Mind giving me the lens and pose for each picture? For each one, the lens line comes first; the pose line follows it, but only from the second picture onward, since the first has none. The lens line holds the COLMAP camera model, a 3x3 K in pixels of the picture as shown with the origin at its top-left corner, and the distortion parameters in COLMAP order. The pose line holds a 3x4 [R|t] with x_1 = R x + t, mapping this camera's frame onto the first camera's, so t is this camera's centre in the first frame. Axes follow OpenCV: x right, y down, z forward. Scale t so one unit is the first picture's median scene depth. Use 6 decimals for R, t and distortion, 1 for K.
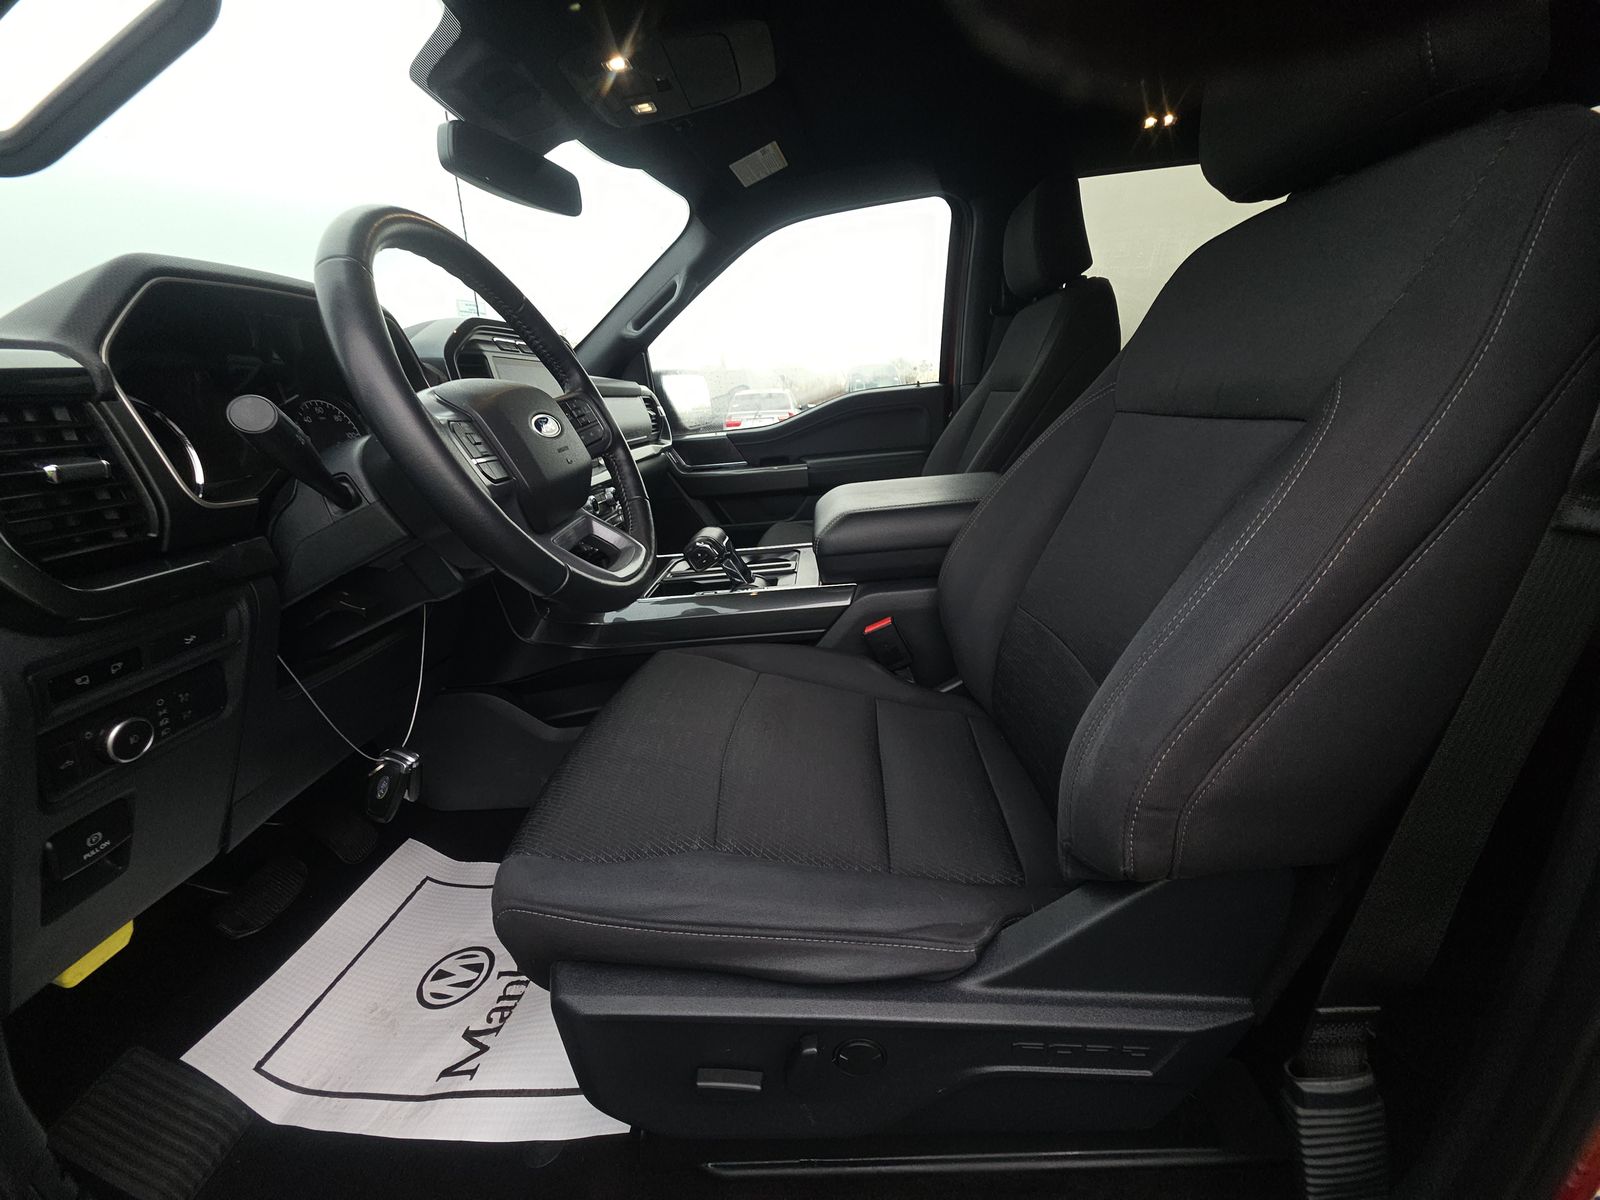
lens RADIAL K [[645.5, 0, 804.2], [0, 645.5, 604.3], [0, 0, 1]] dist [0.006532, -0.003654]
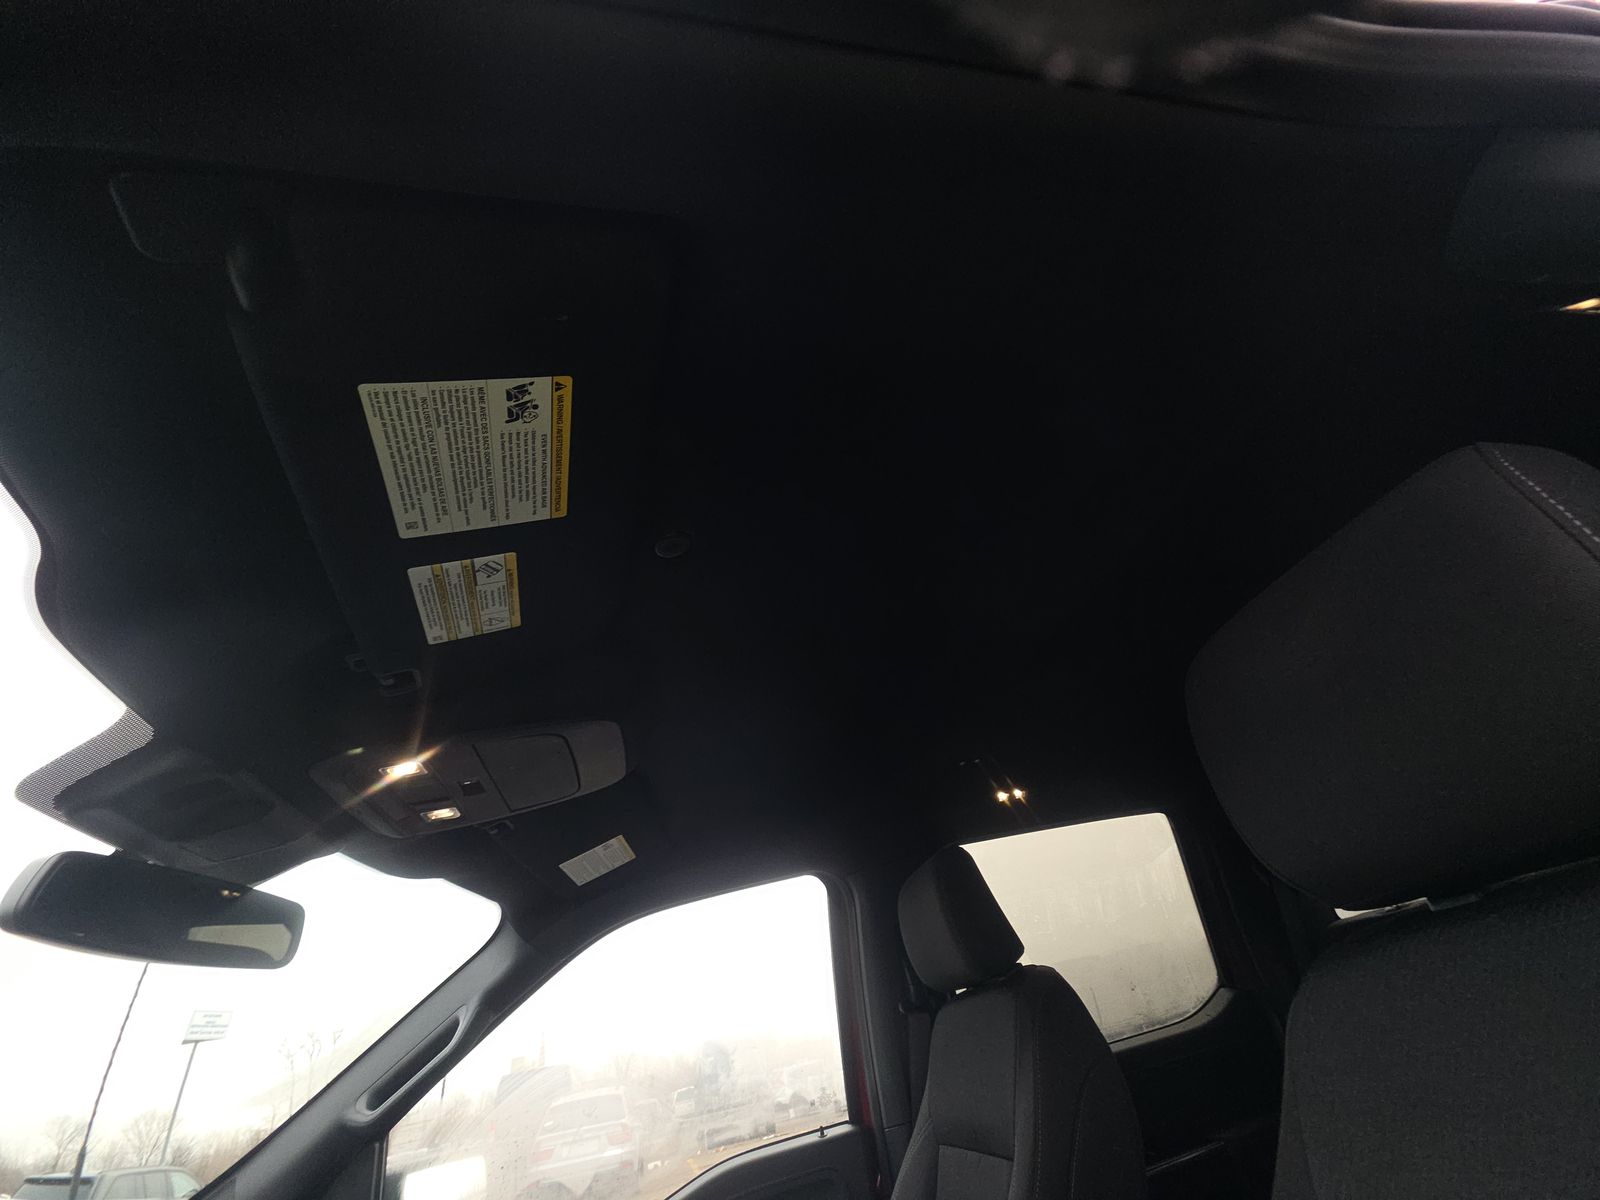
lens RADIAL K [[645.5, 0, 803.2], [0, 645.5, 600.7], [0, 0, 1]] dist [0.006532, -0.003654]
pose [[0.974778, 0.025634, 0.221700, -0.008484], [0.163331, 0.595023, -0.786938, -0.198246], [-0.152089, 0.803300, 0.575828, 0.237538]]
